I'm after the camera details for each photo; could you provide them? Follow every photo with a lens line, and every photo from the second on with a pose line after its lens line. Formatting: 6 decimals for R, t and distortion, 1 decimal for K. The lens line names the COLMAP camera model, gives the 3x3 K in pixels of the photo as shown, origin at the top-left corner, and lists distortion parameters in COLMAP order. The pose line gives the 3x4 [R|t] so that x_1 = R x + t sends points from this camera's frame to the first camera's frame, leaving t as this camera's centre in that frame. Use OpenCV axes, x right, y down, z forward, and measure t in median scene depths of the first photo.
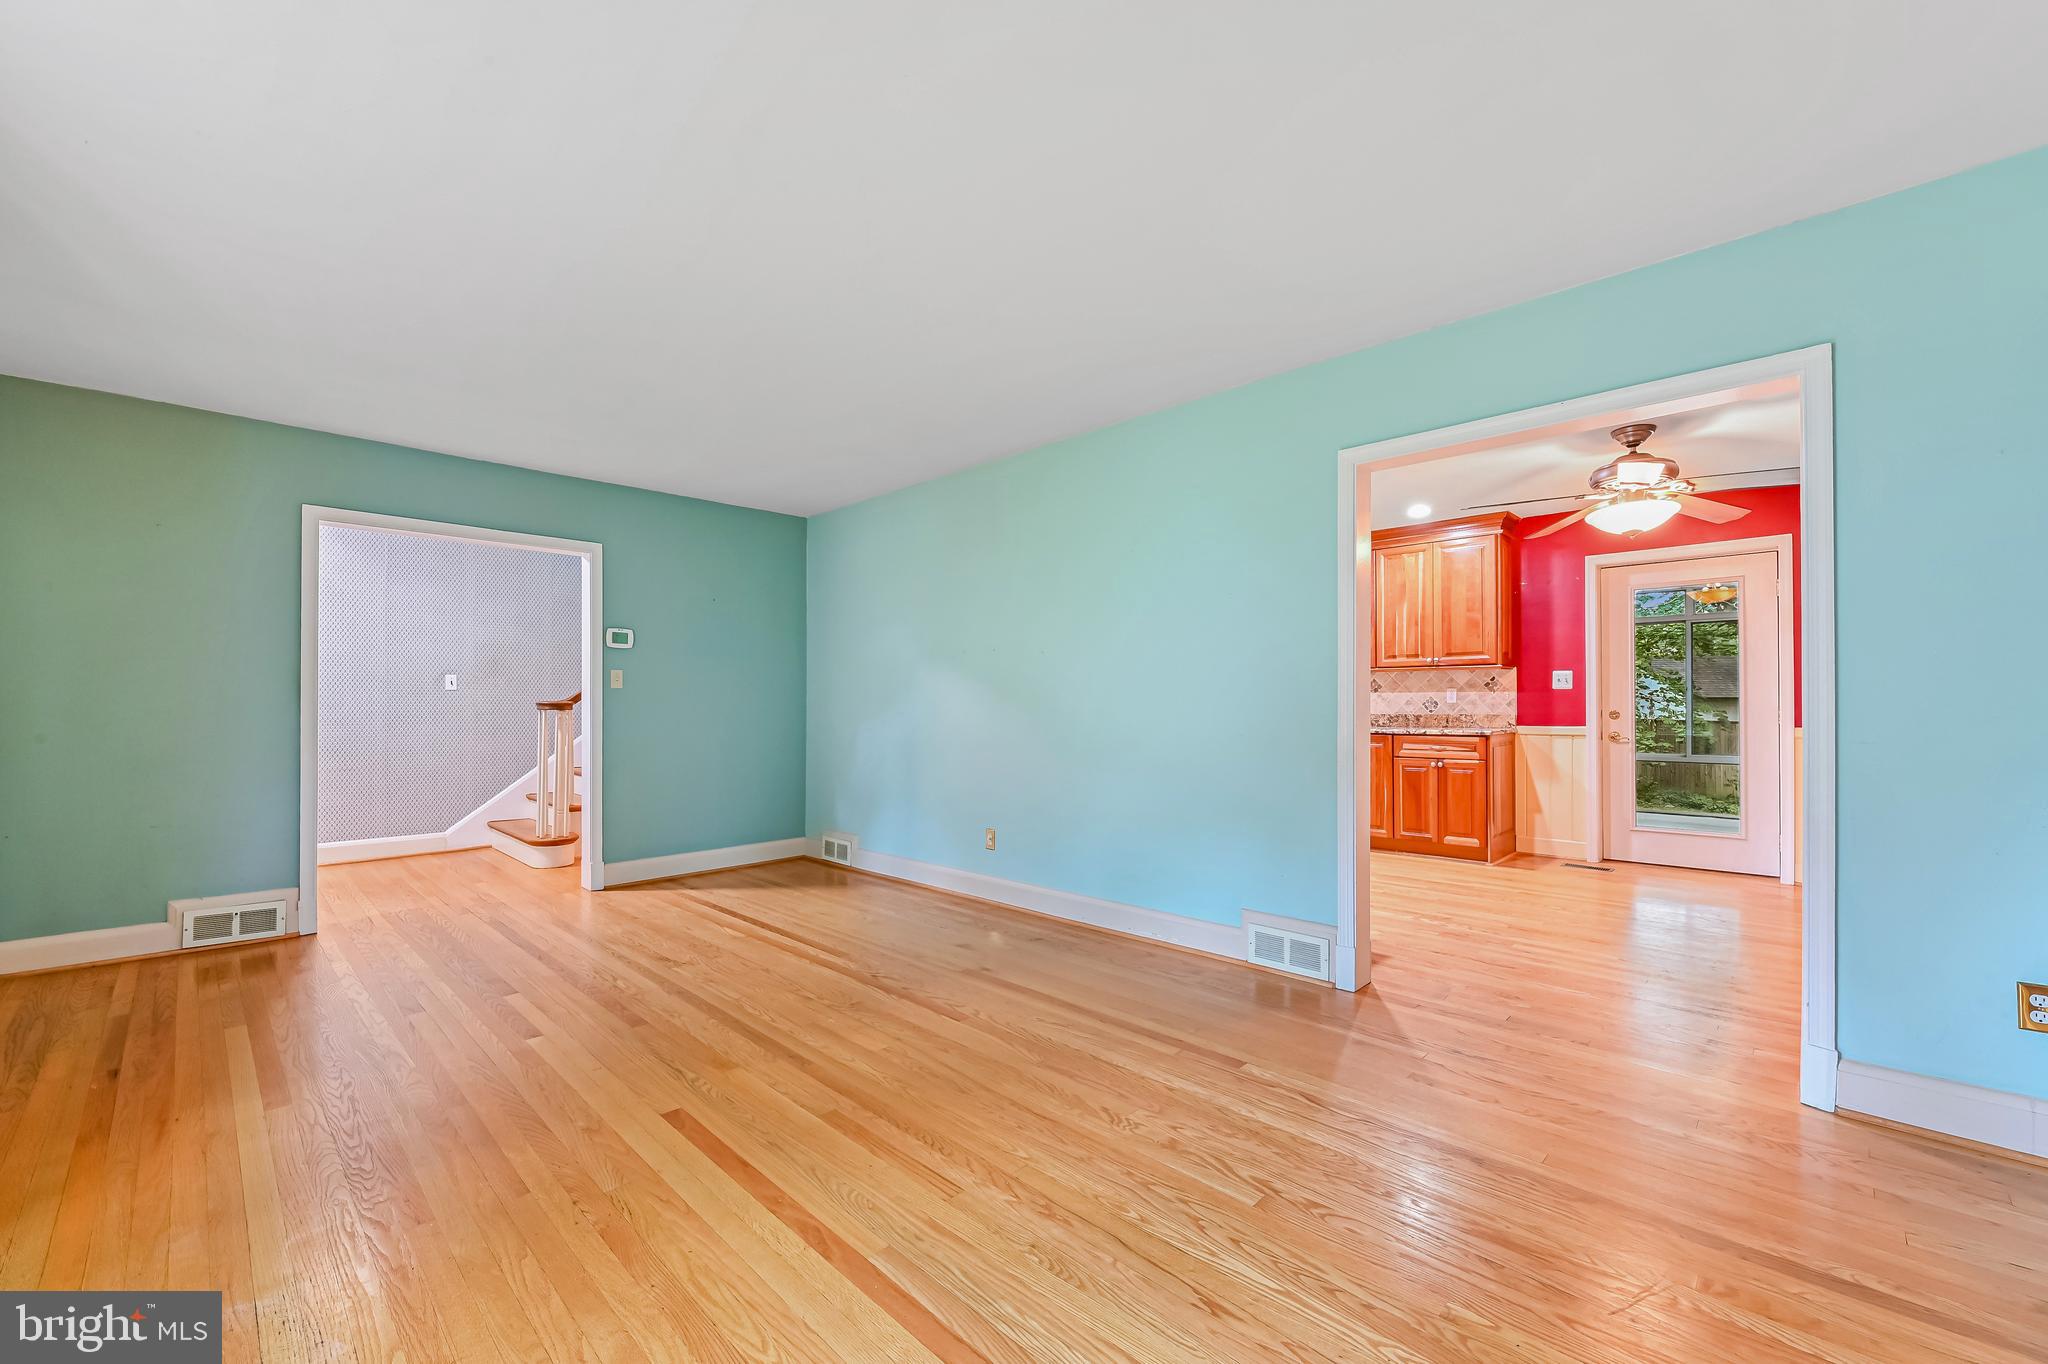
lens RADIAL K [[787.6, 0, 1044.5], [0, 787.6, 700.0], [0, 0, 1]] dist [-0.000341, -0.000287]
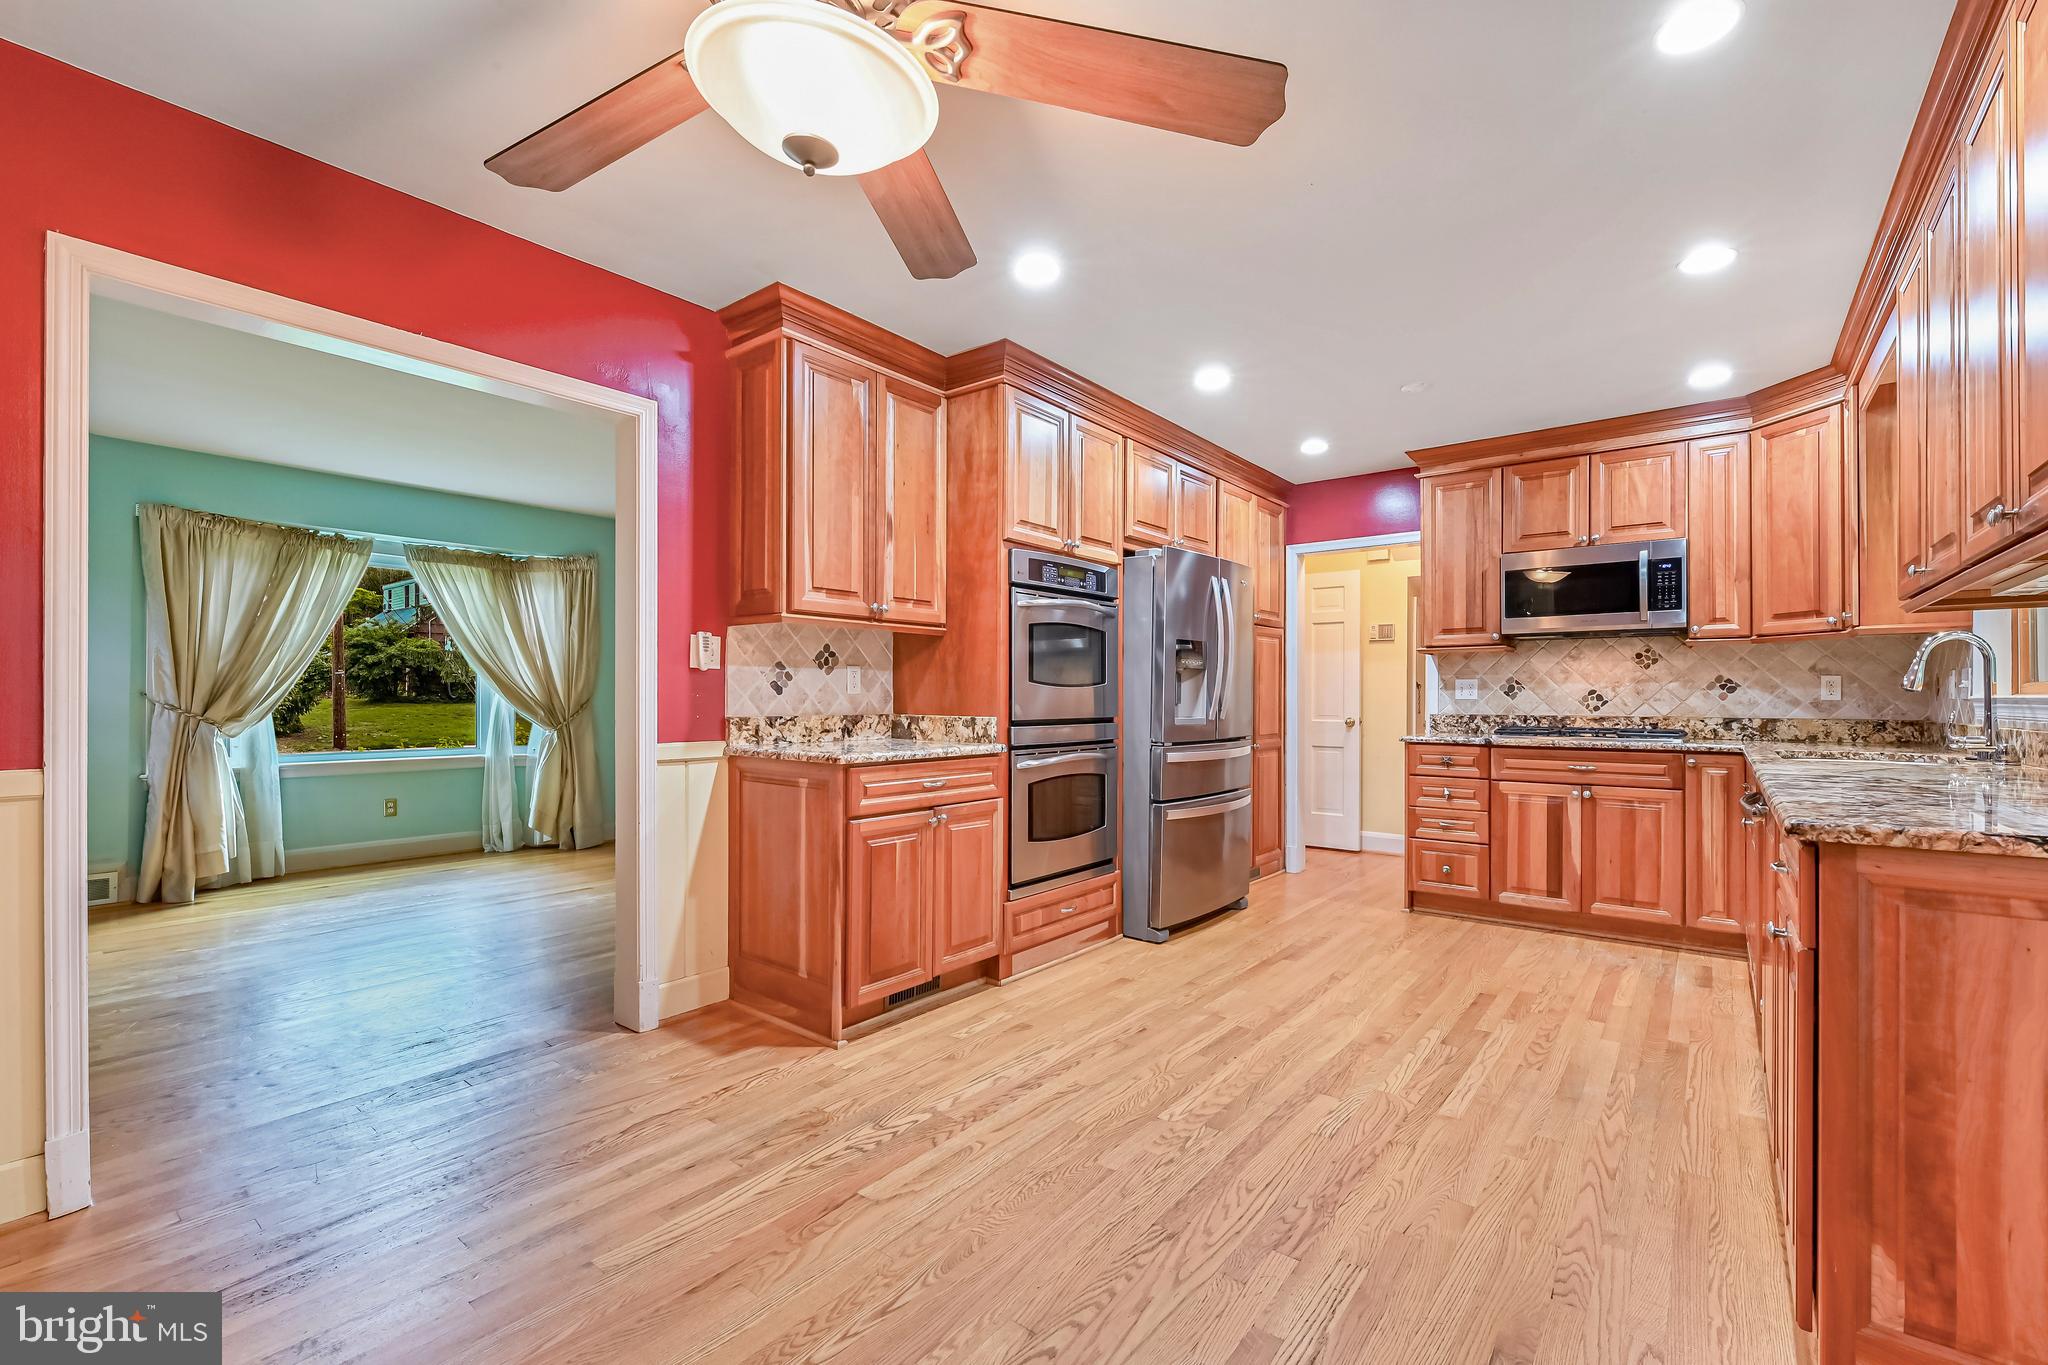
lens RADIAL K [[870.2, 0, 1028.6], [0, 870.2, 697.2], [0, 0, 1]] dist [-0.018510, 0.000438]
pose [[0.112674, 0.001785, -0.993630, 0.727722], [-0.001828, 0.999997, 0.001589, 0.004851], [0.993630, 0.001637, 0.112677, 0.699548]]
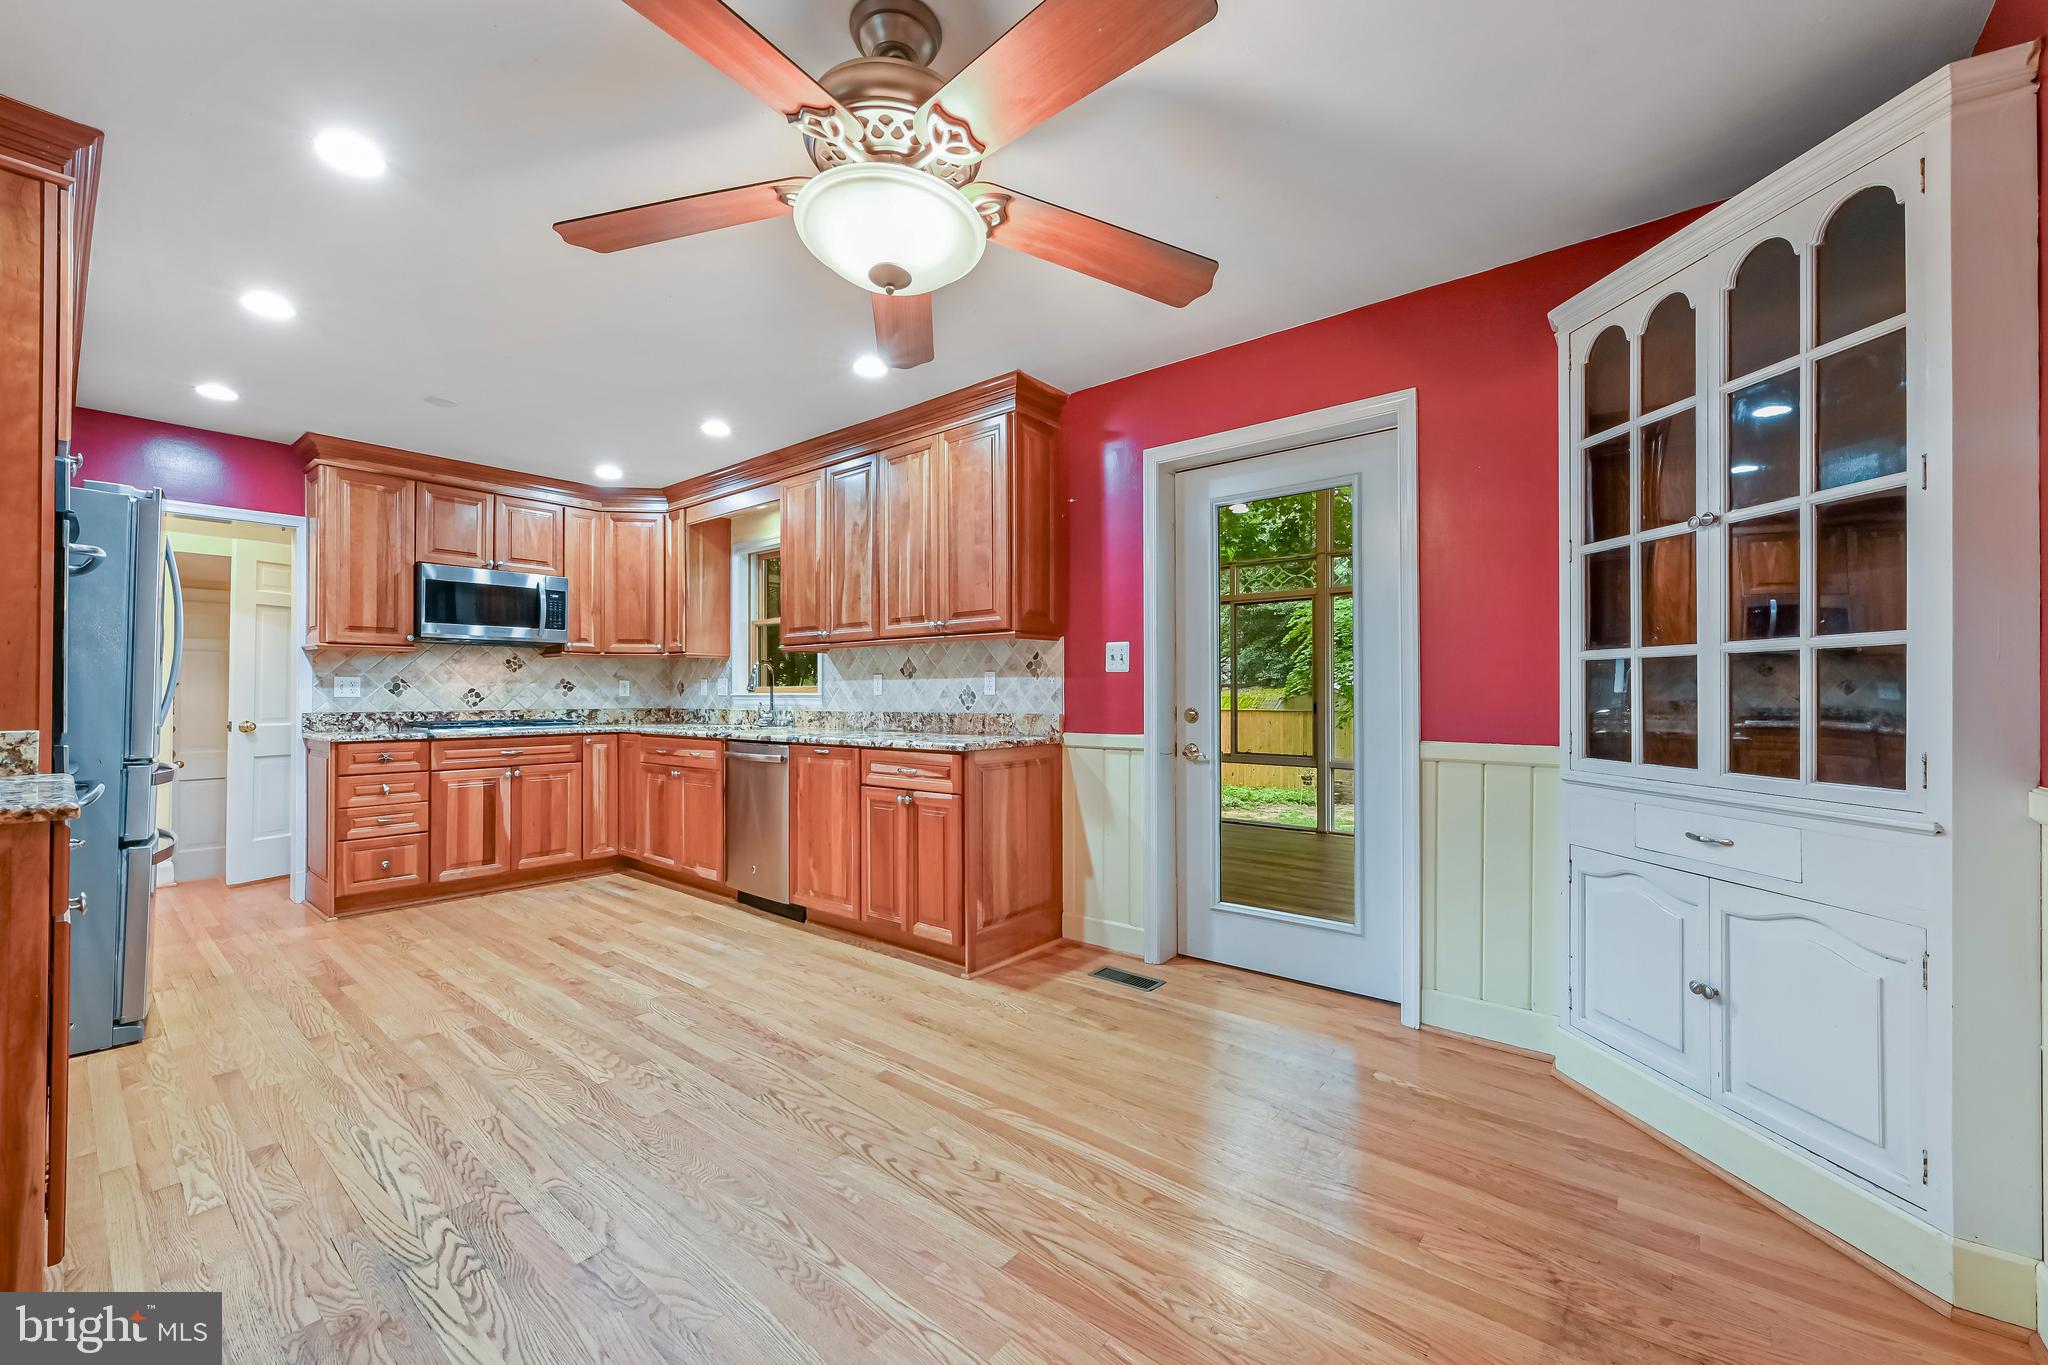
lens RADIAL K [[787.6, 0, 1024.4], [0, 787.6, 685.3], [0, 0, 1]] dist [-0.000341, -0.000287]
pose [[0.995991, 0.003025, 0.089402, 0.518994], [-0.002111, 0.999945, -0.010317, 0.002556], [-0.089428, 0.010087, 0.995942, 0.394348]]
